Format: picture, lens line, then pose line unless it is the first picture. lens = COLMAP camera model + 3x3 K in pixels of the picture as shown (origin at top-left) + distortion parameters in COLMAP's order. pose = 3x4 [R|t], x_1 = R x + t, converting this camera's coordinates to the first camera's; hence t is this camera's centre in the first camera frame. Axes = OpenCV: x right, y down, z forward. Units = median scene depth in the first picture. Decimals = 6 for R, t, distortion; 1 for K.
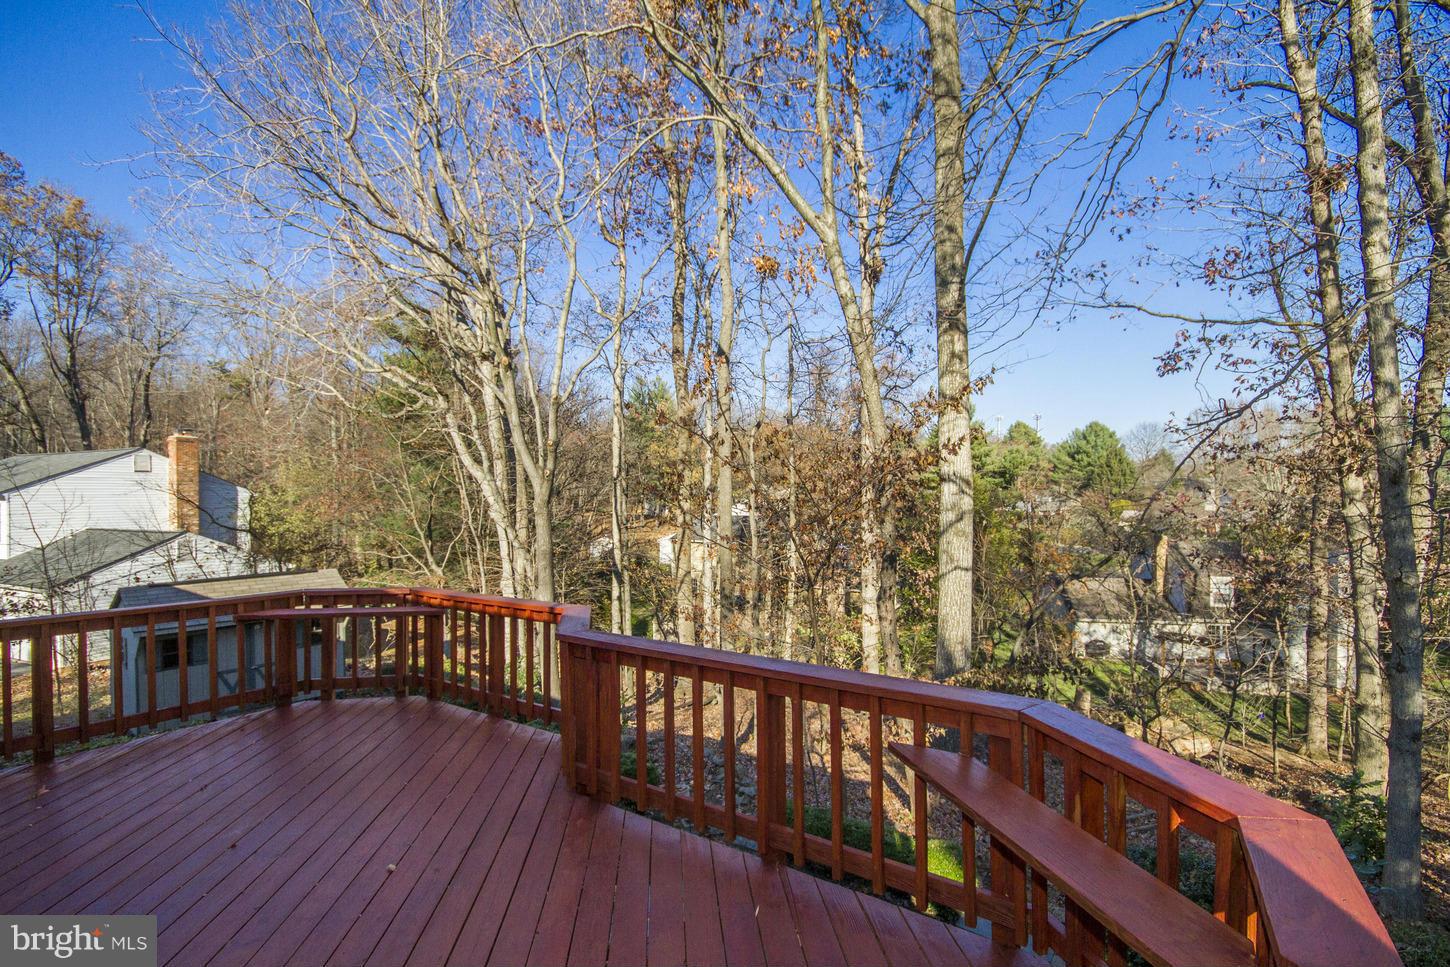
lens RADIAL K [[705.5, 0, 655.0], [0, 705.5, 485.3], [0, 0, 1]] dist [-0.000562, -0.000087]
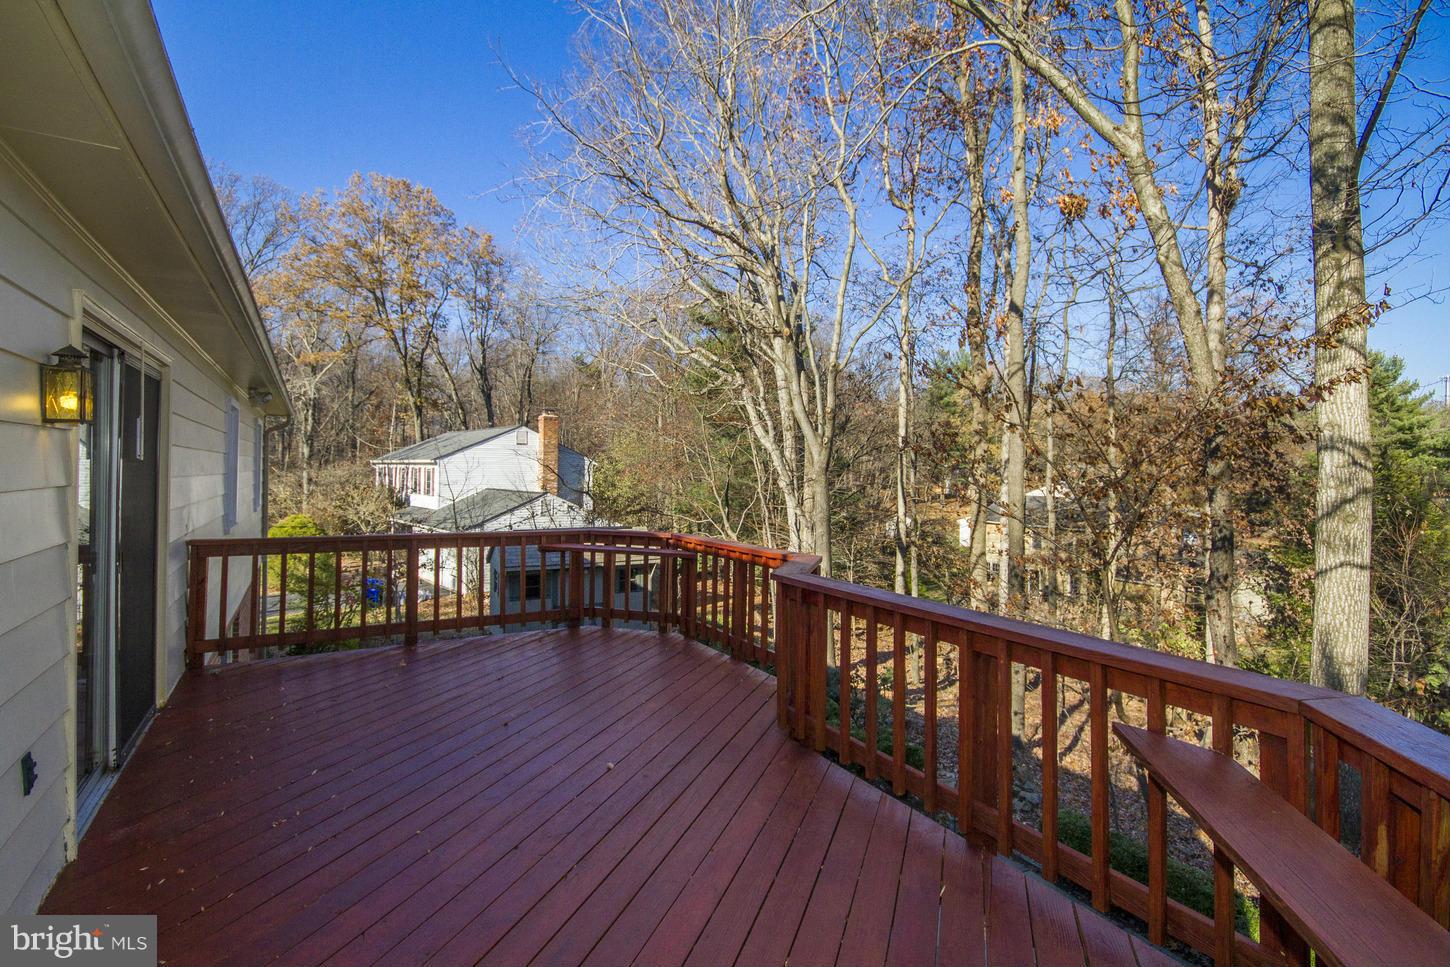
lens RADIAL K [[680.4, 0, 718.0], [0, 680.4, 480.3], [0, 0, 1]] dist [-0.001822, -0.000141]
pose [[0.907576, 0.023010, -0.419257, 0.112320], [-0.031158, 0.999435, -0.012596, 0.053506], [0.418730, 0.024495, 0.907780, 0.047846]]
